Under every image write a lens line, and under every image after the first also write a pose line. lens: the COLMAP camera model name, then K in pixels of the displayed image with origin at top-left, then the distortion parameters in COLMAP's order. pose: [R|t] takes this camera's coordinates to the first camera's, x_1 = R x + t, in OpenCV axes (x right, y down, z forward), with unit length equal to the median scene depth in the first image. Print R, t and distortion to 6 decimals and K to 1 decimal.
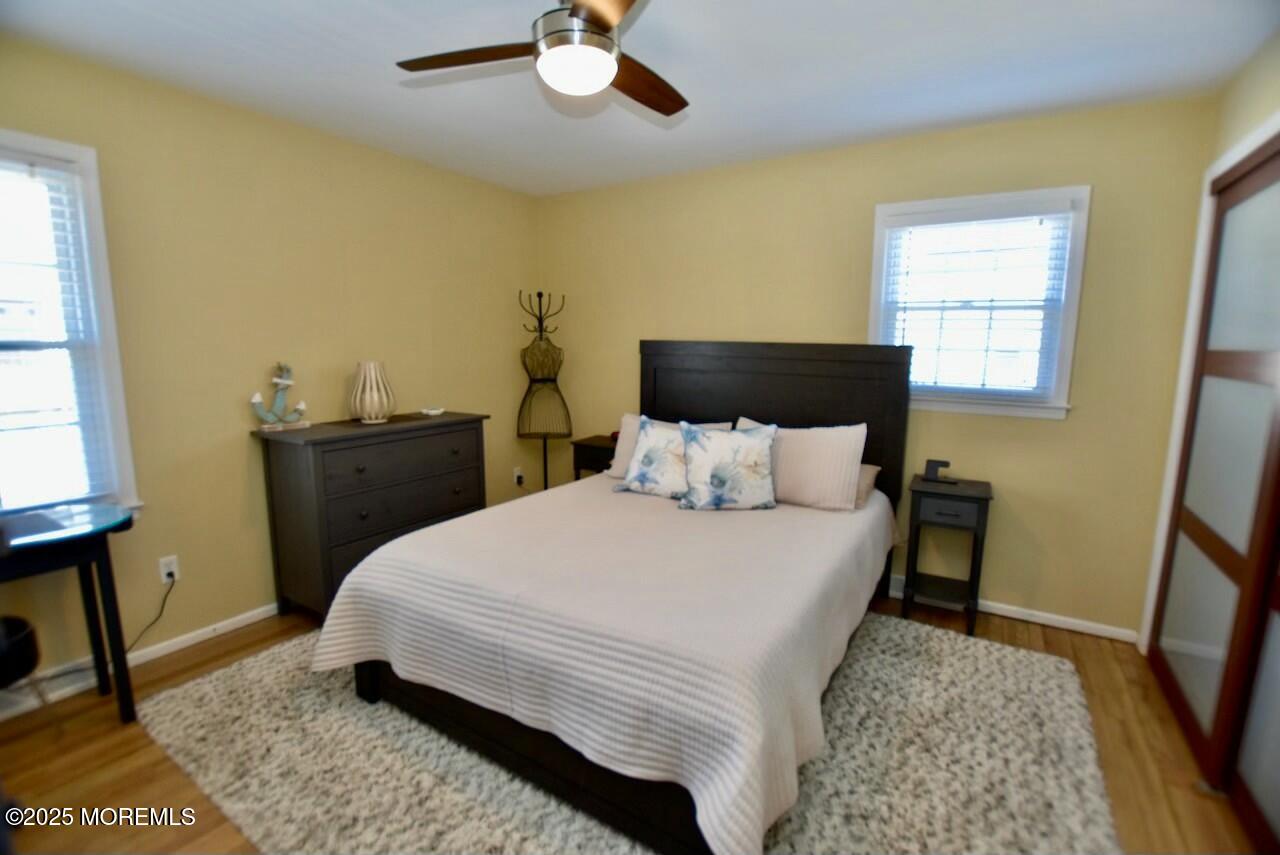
lens RADIAL K [[568.0, 0, 638.7], [0, 568.0, 428.4], [0, 0, 1]] dist [-0.031196, 0.001428]
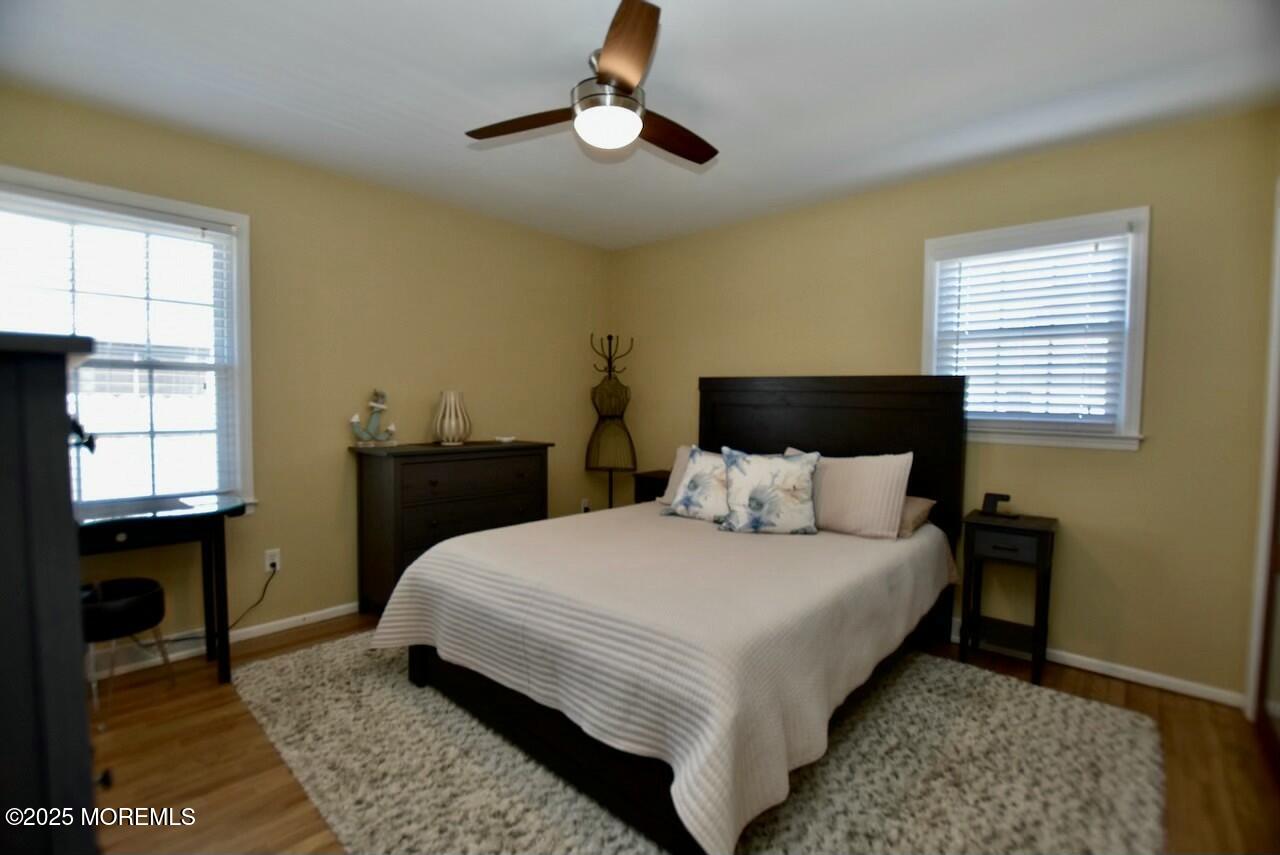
lens RADIAL K [[568.0, 0, 638.7], [0, 568.0, 428.4], [0, 0, 1]] dist [-0.031196, 0.001428]
pose [[0.984782, 0.014224, -0.173213, 0.137646], [-0.032383, 0.994209, -0.102468, 0.089831], [0.170752, 0.106518, 0.979539, -0.064622]]
